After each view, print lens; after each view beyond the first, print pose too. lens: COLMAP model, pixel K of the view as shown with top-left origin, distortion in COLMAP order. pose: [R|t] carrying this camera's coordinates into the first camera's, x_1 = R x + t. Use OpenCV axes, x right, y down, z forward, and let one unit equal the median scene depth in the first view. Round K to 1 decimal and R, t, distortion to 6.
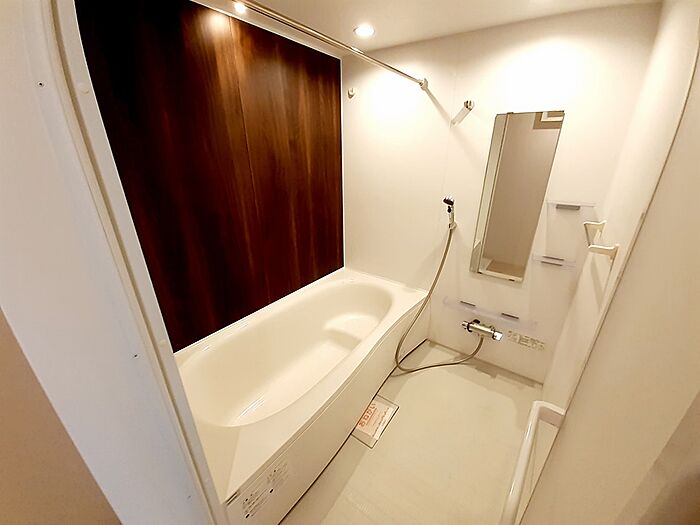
lens RADIAL K [[280.0, 0, 353.1], [0, 280.0, 266.2], [0, 0, 1]] dist [0.003555, 0.000111]
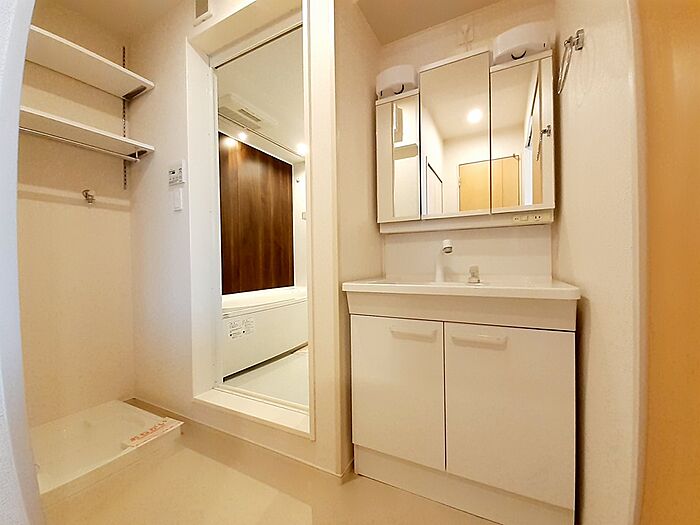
lens RADIAL K [[280.0, 0, 351.9], [0, 280.0, 263.0], [0, 0, 1]] dist [0.003555, 0.000111]
pose [[0.990440, -0.015113, 0.137116, 0.083546], [0.068215, 0.917601, -0.391605, 0.620196], [-0.119899, 0.397215, 0.909860, -0.480014]]
